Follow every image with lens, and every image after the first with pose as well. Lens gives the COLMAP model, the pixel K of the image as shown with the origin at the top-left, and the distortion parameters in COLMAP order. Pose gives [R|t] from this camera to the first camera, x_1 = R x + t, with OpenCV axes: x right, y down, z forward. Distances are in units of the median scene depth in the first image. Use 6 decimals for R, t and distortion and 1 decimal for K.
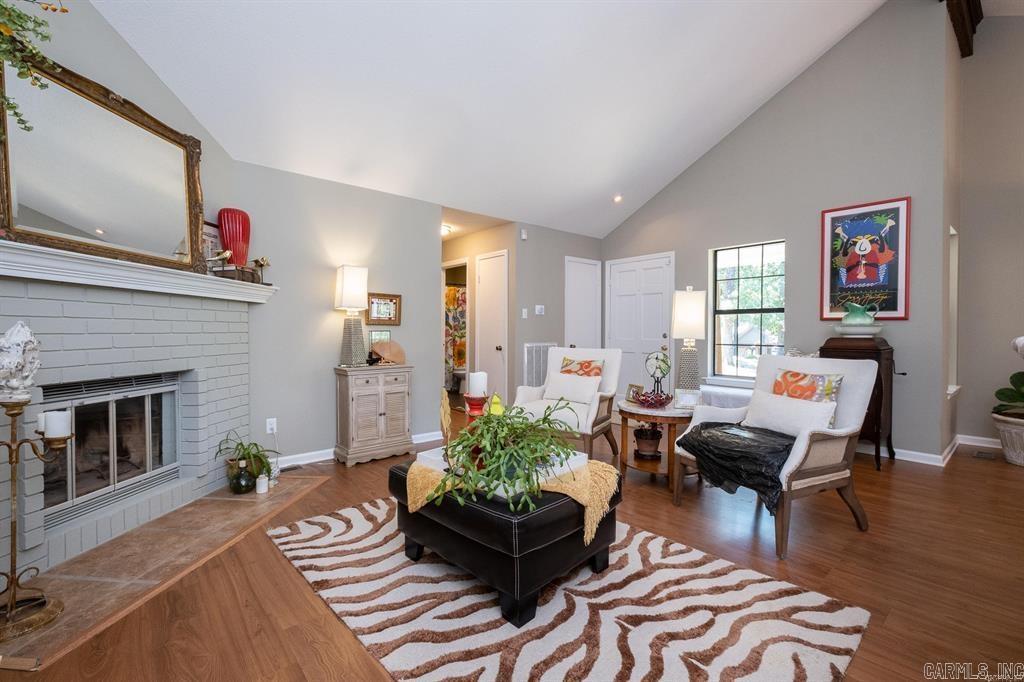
lens RADIAL K [[449.4, 0, 511.4], [0, 449.4, 338.9], [0, 0, 1]] dist [-0.002510, -0.001318]
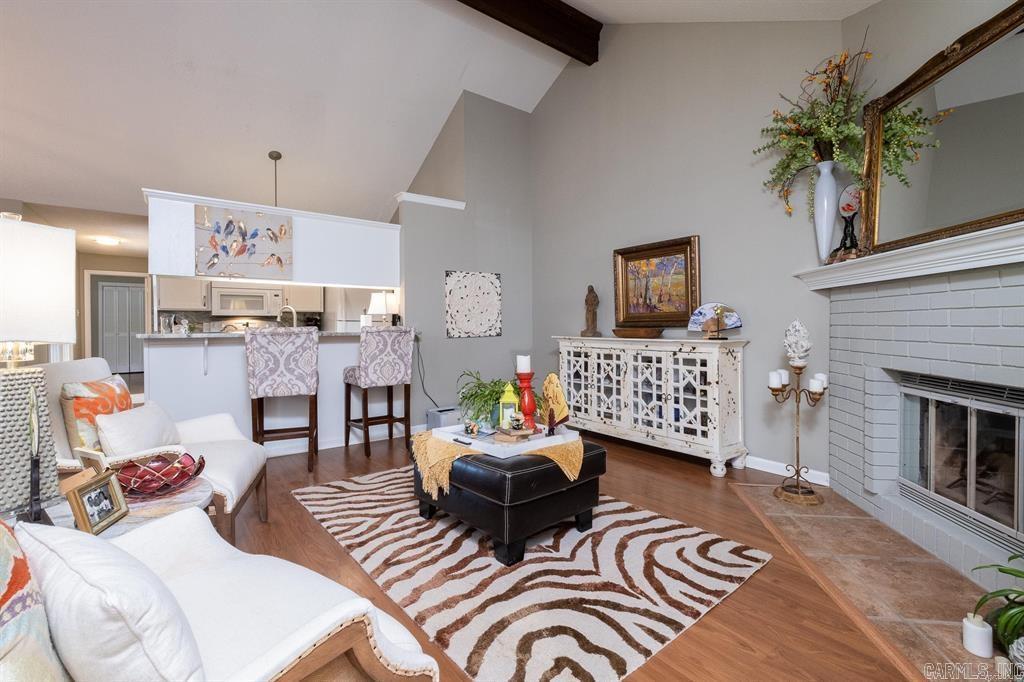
lens RADIAL K [[449.4, 0, 510.9], [0, 449.4, 325.8], [0, 0, 1]] dist [-0.002510, -0.001318]
pose [[-0.997887, 0.000937, 0.064967, -0.101027], [0.002128, 0.999831, 0.018257, -0.030139], [-0.064938, 0.018357, -0.997720, 1.938768]]
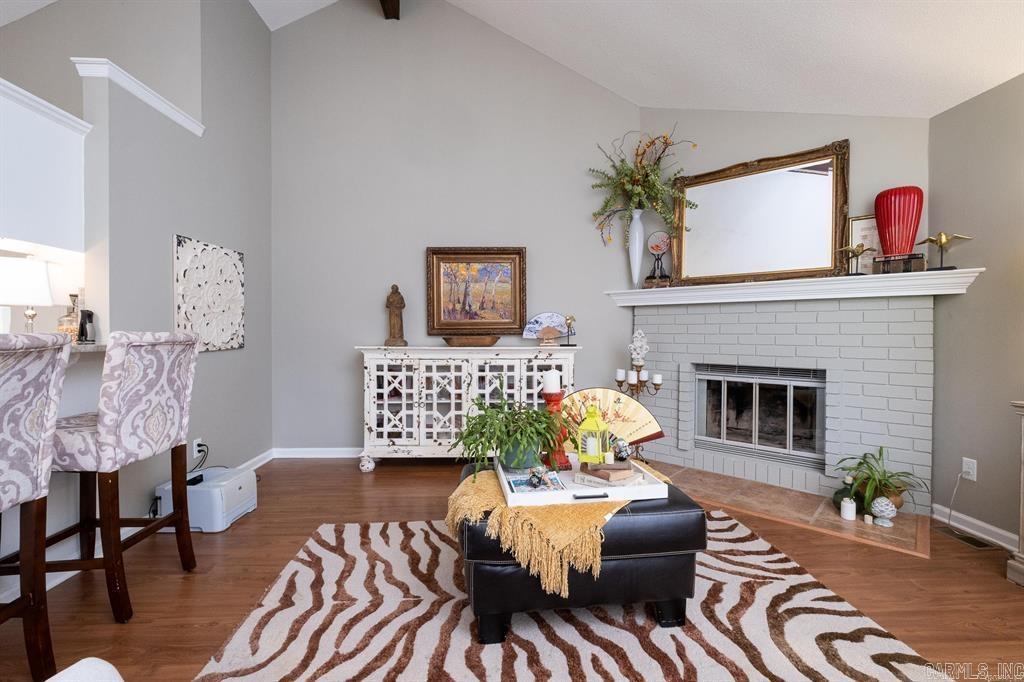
lens RADIAL K [[449.4, 0, 508.1], [0, 449.4, 334.6], [0, 0, 1]] dist [-0.002510, -0.001318]
pose [[-0.628766, -0.000055, -0.777594, 0.676983], [-0.016360, 0.999780, 0.013159, -0.016774], [0.777422, 0.020996, -0.628629, 1.315393]]
